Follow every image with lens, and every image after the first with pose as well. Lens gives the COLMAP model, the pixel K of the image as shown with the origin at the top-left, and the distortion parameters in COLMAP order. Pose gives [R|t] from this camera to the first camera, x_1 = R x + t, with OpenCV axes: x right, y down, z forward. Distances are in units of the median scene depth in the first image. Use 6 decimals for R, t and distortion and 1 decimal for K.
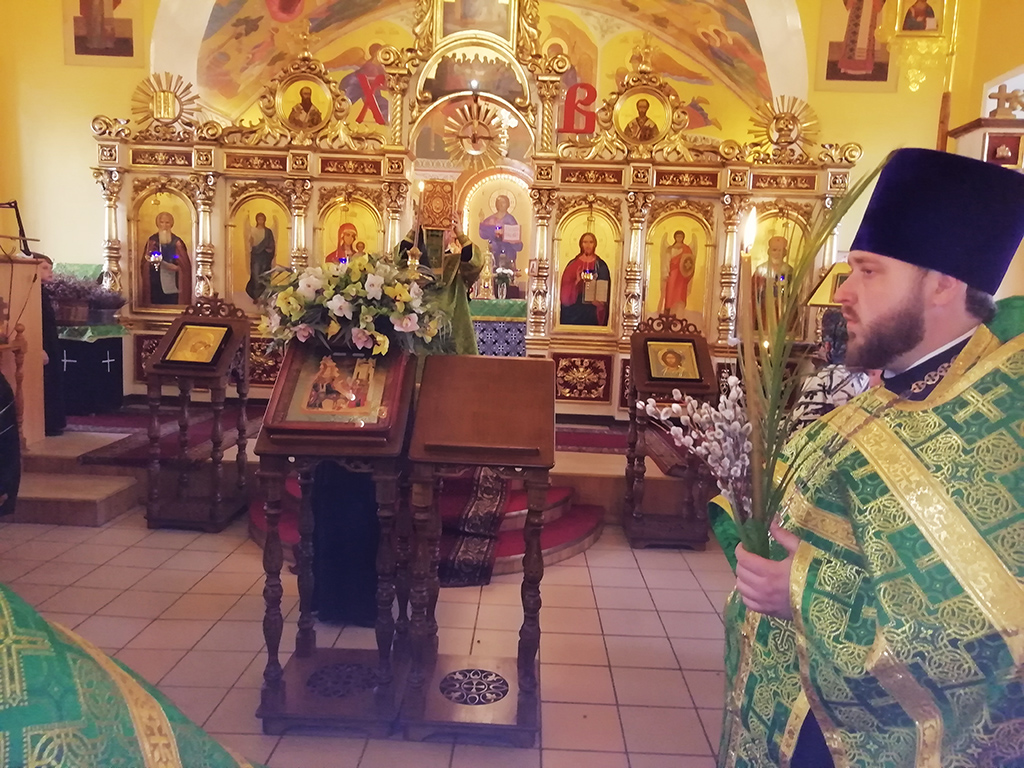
lens RADIAL K [[752.6, 0, 512.6], [0, 752.6, 372.8], [0, 0, 1]] dist [0.042980, -0.035622]
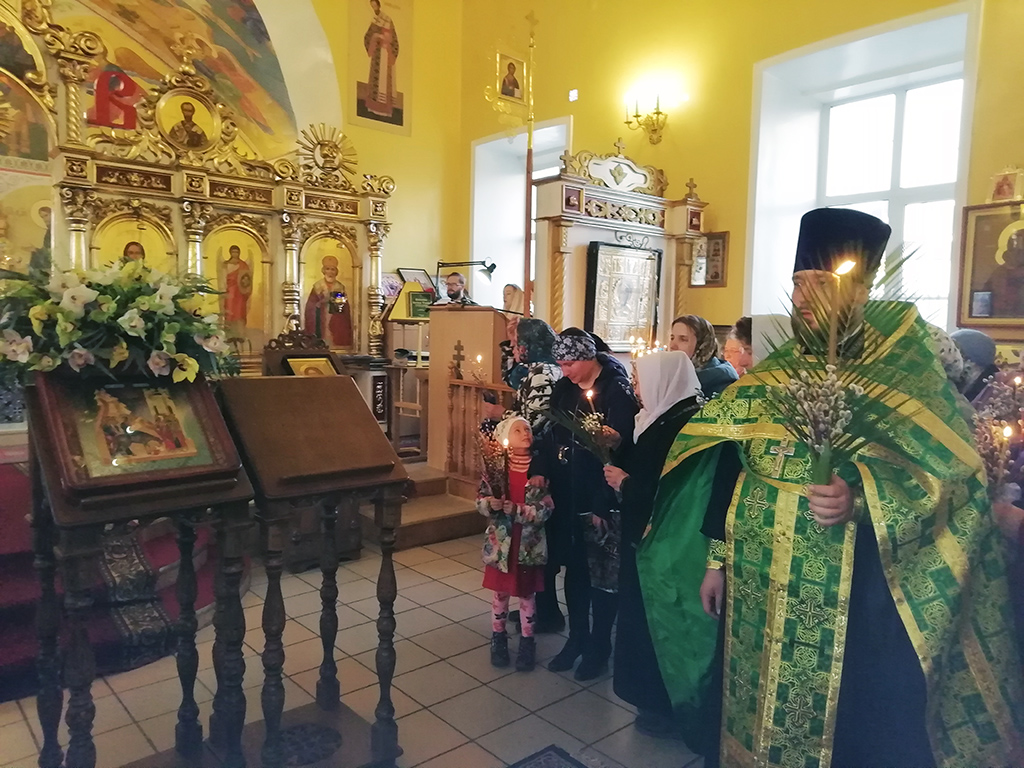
lens RADIAL K [[754.1, 0, 509.8], [0, 754.1, 373.1], [0, 0, 1]] dist [0.022788, 0.000498]
pose [[0.740308, -0.064553, 0.669161, -0.179562], [0.081259, 0.996673, 0.006249, -0.003909], [-0.667338, 0.049749, 0.743091, 0.059300]]
